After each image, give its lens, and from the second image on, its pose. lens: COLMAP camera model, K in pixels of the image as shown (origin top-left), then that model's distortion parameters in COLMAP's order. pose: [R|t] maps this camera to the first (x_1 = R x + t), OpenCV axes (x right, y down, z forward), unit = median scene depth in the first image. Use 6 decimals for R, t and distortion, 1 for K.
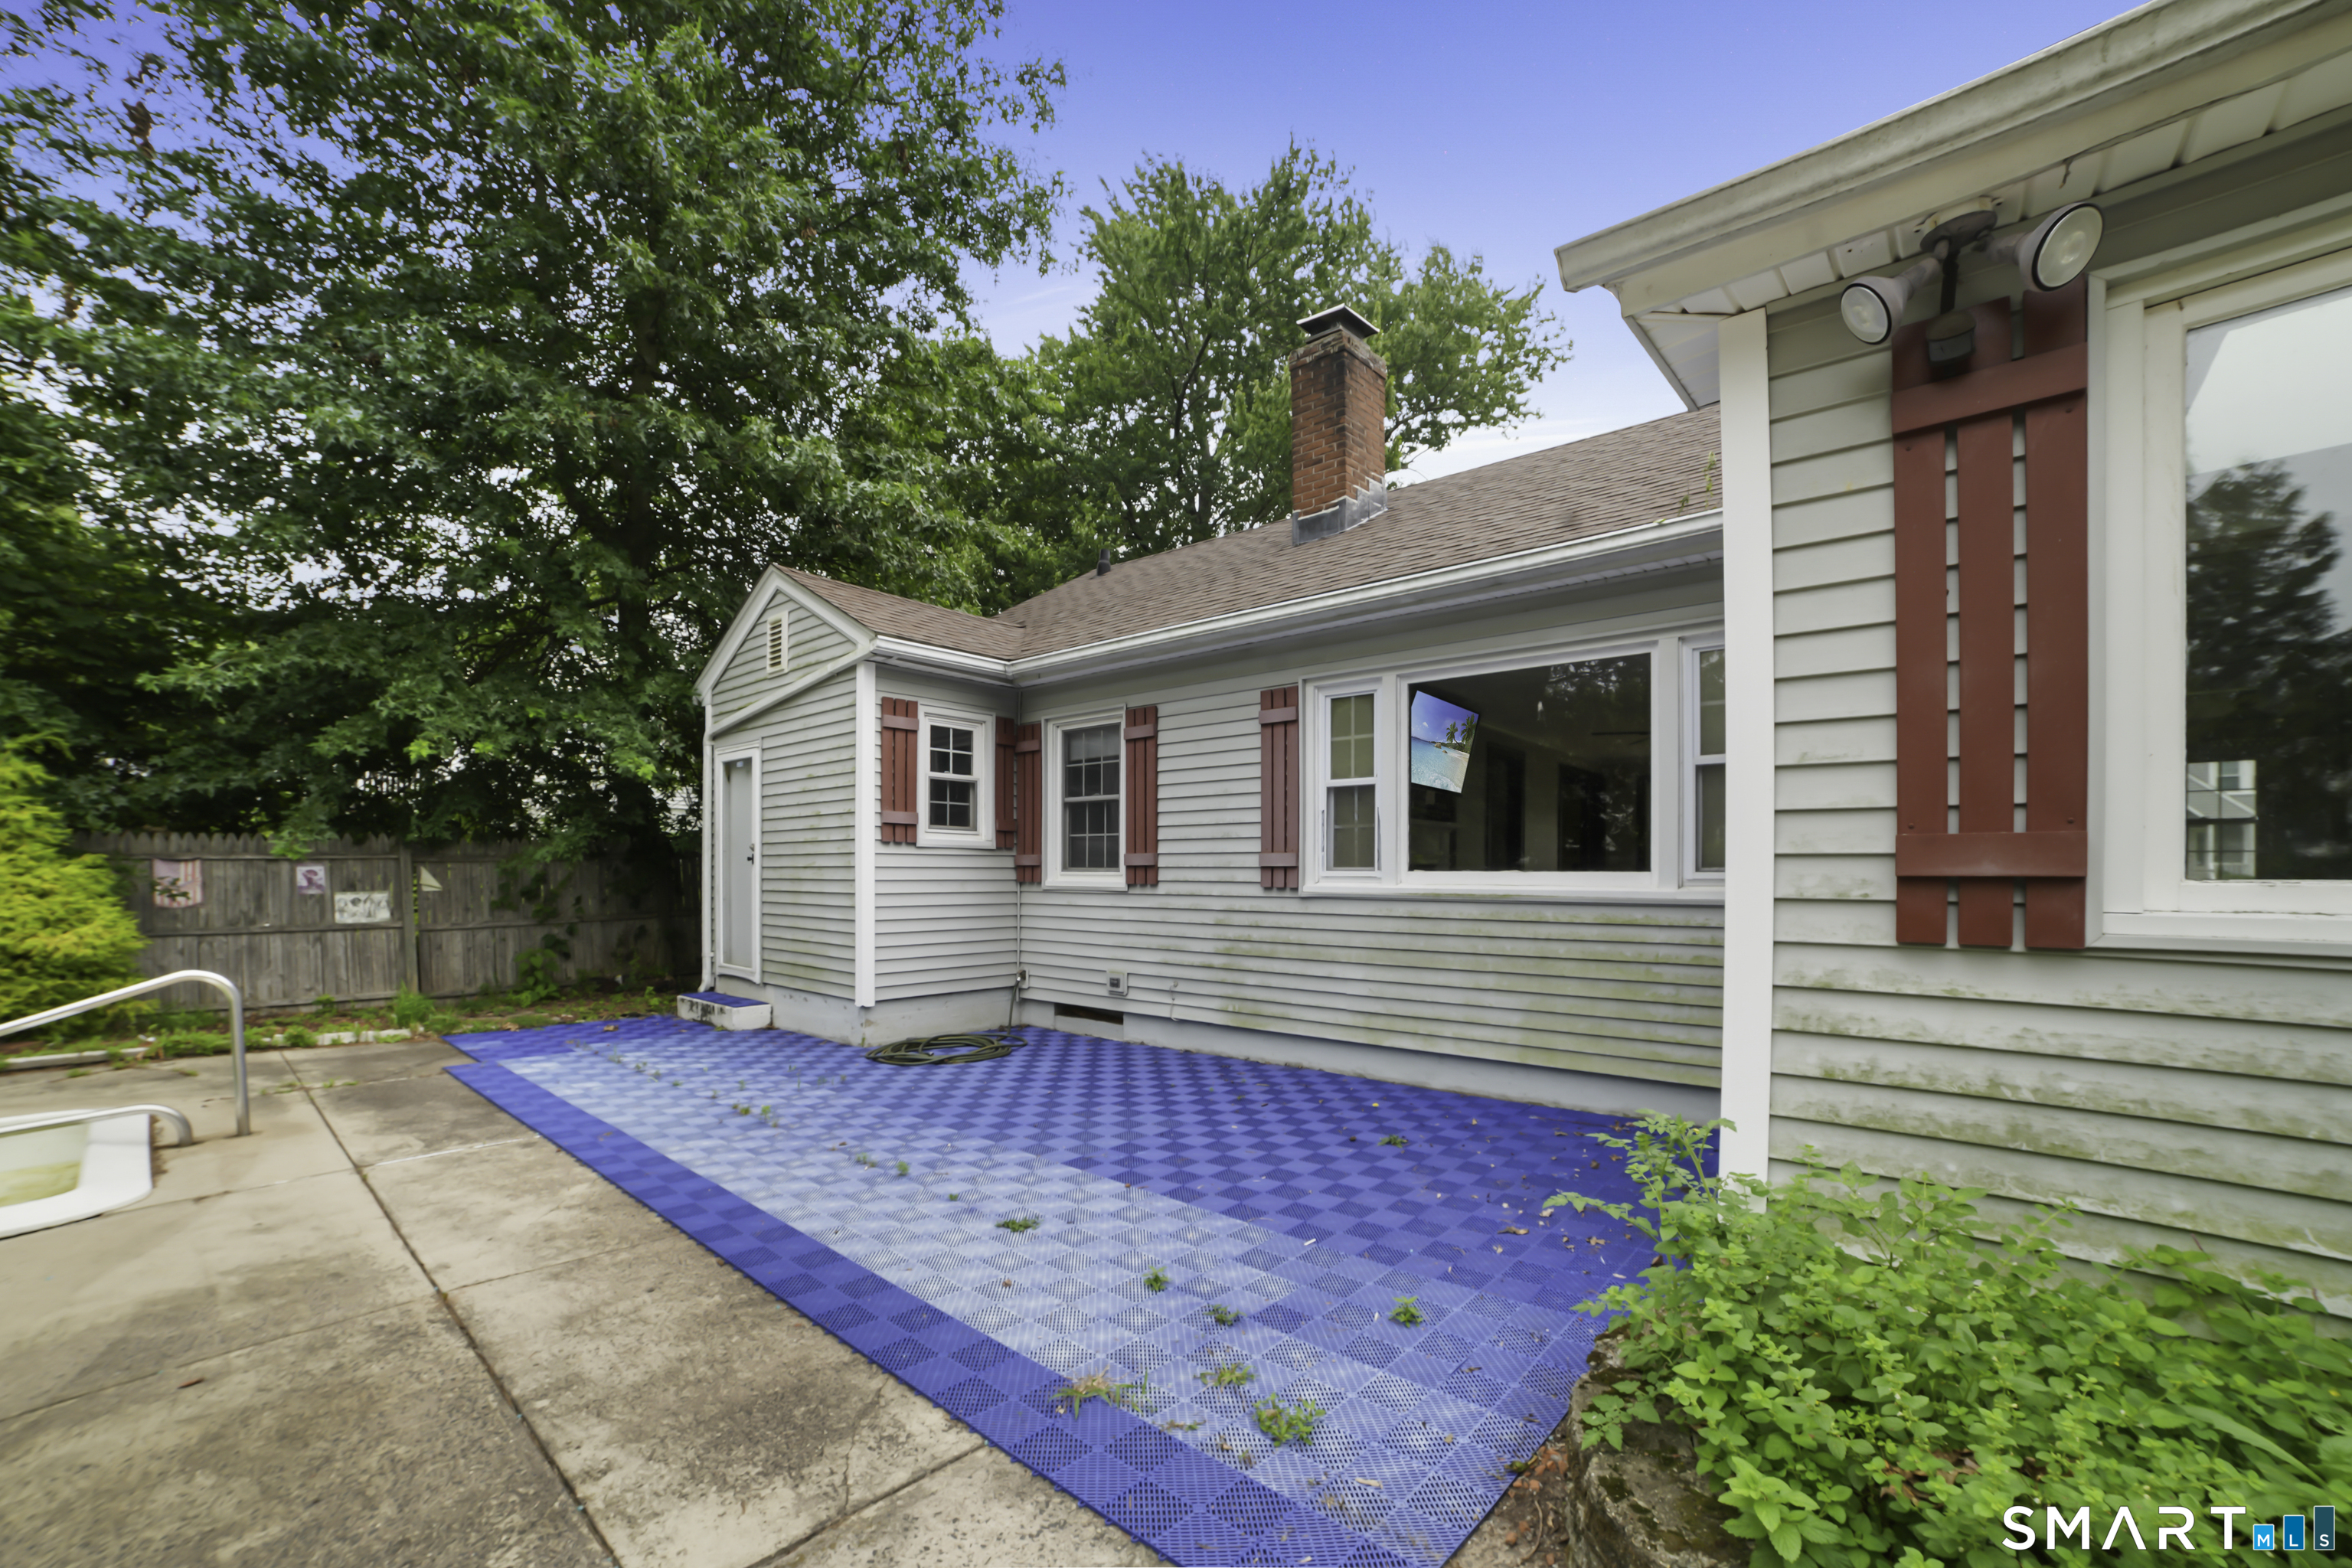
lens RADIAL K [[971.4, 0, 1171.0], [0, 971.4, 883.5], [0, 0, 1]] dist [-0.098861, 0.040095]
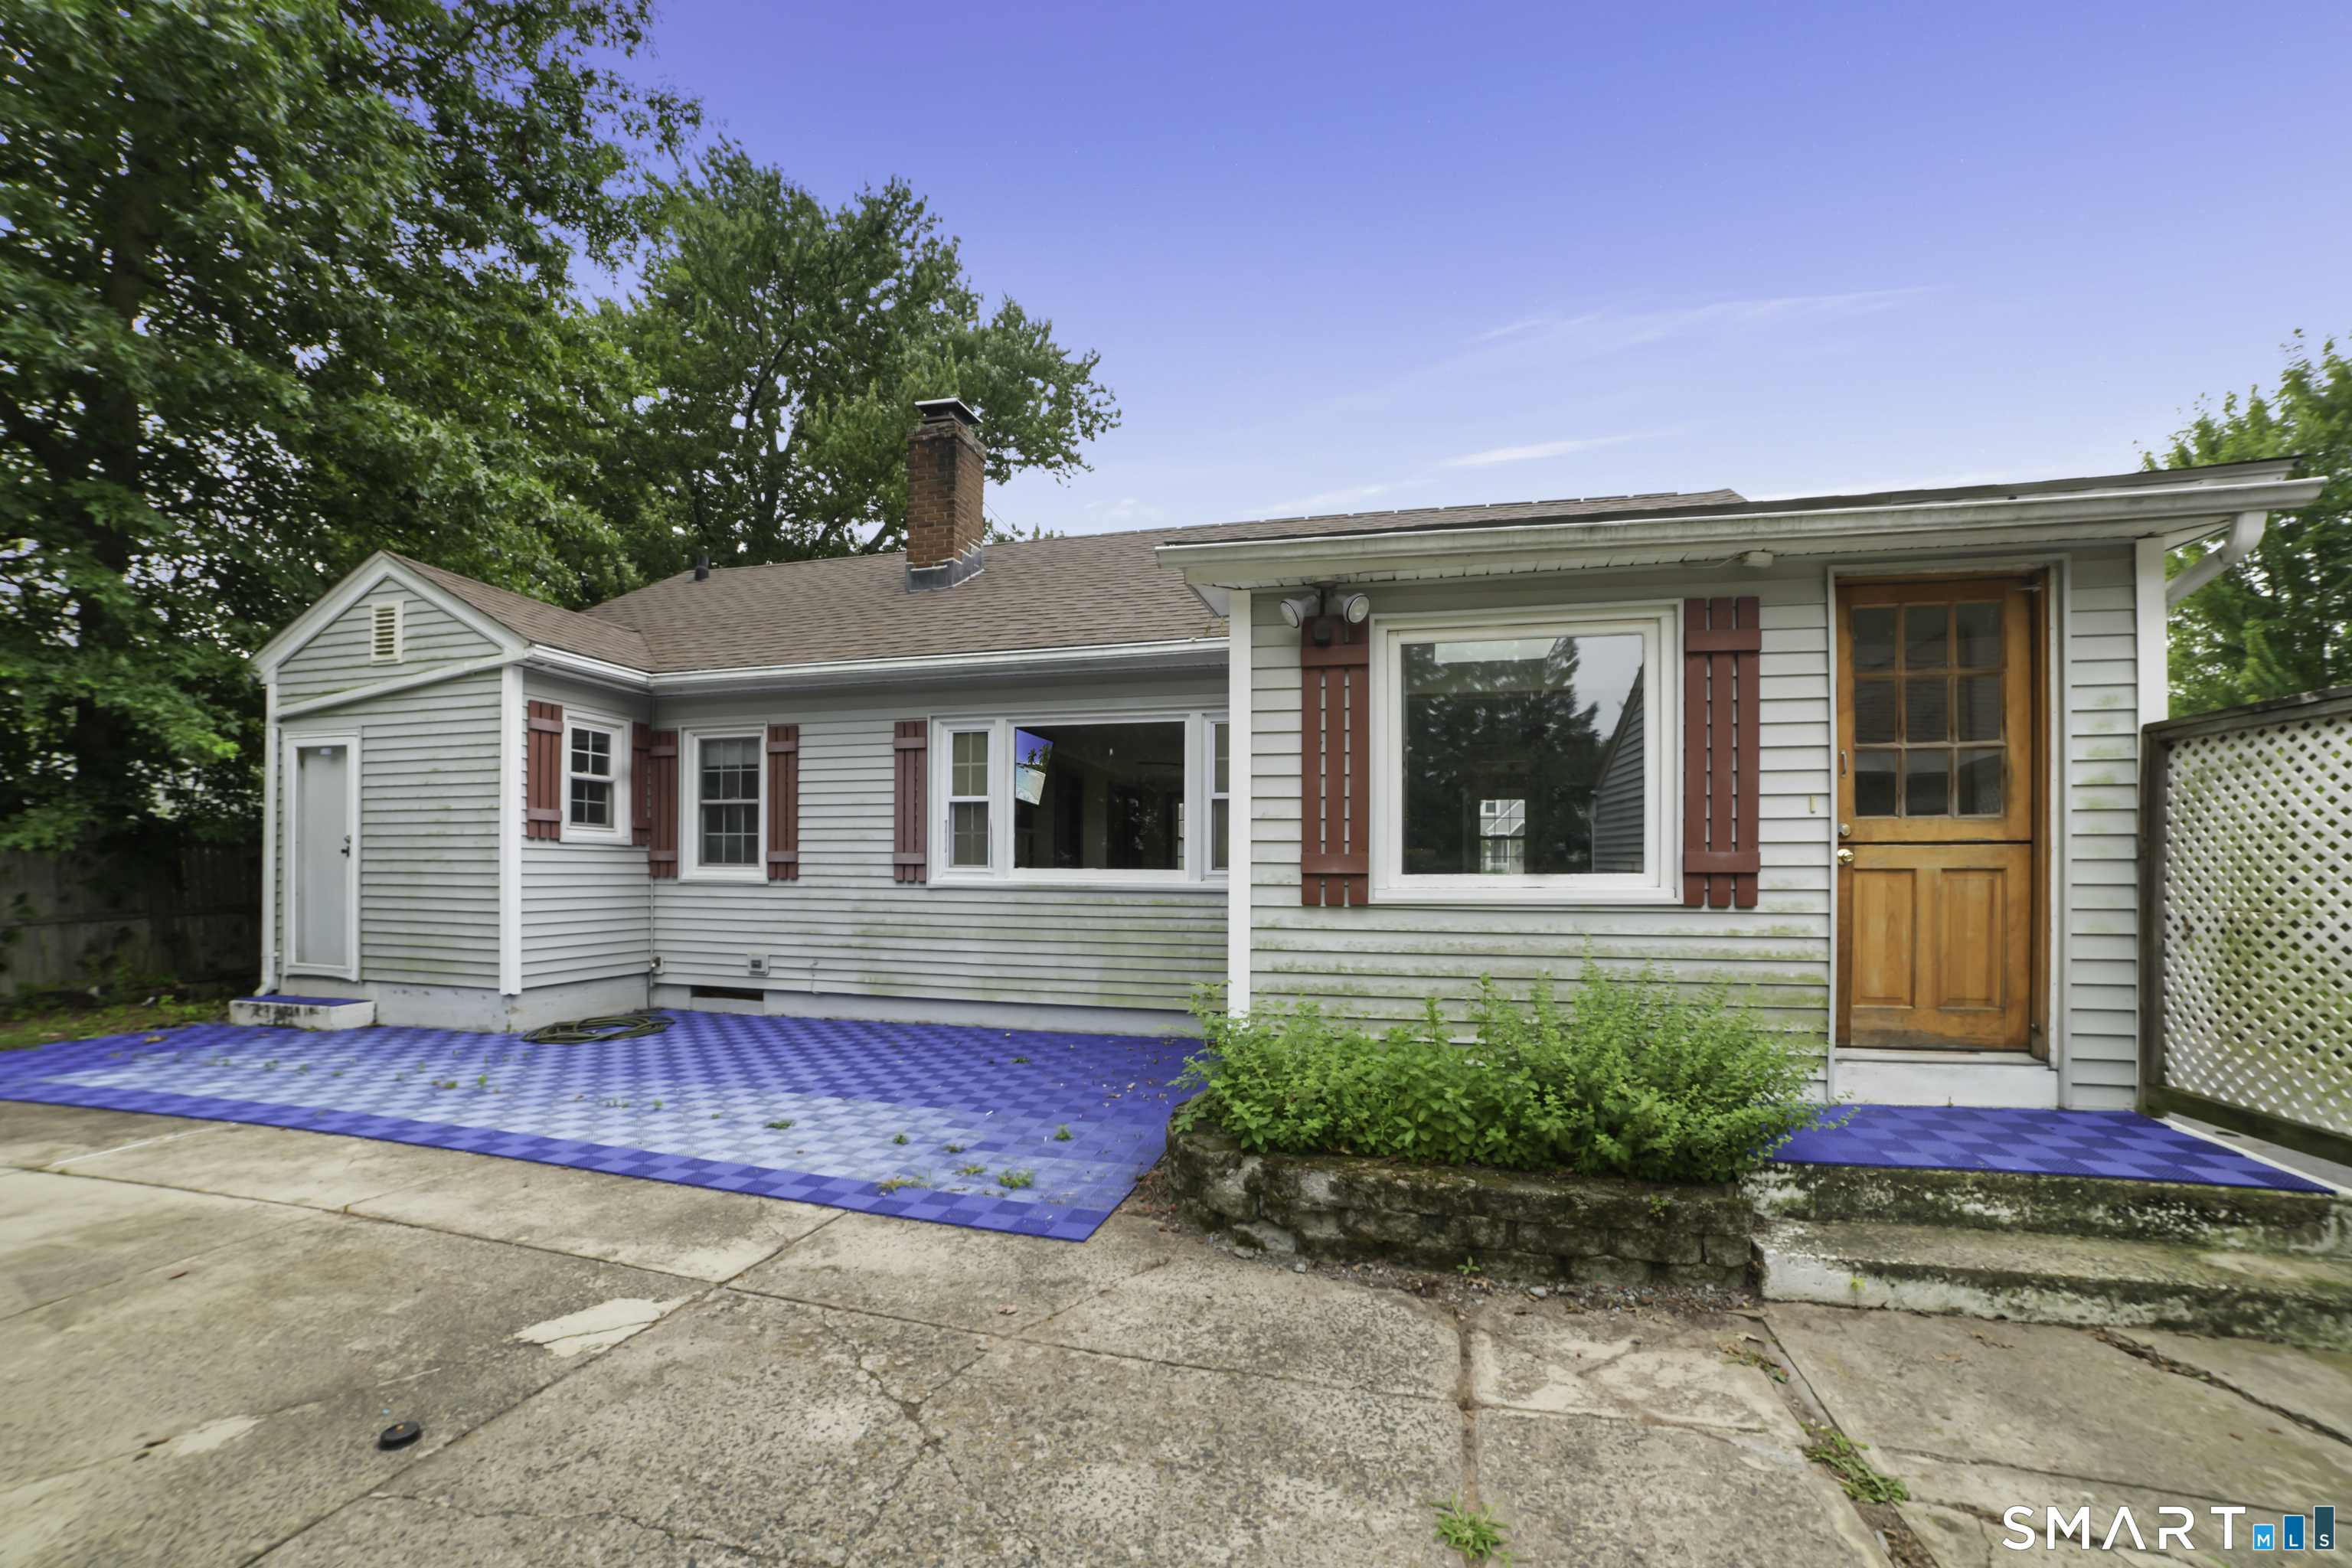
lens RADIAL K [[969.4, 0, 1180.6], [0, 969.4, 838.5], [0, 0, 1]] dist [-0.075811, 0.030421]
pose [[0.886972, 0.017708, 0.461483, -0.144351], [0.001154, 0.999176, -0.040559, 0.000394], [-0.461821, 0.036507, 0.886221, -0.248028]]
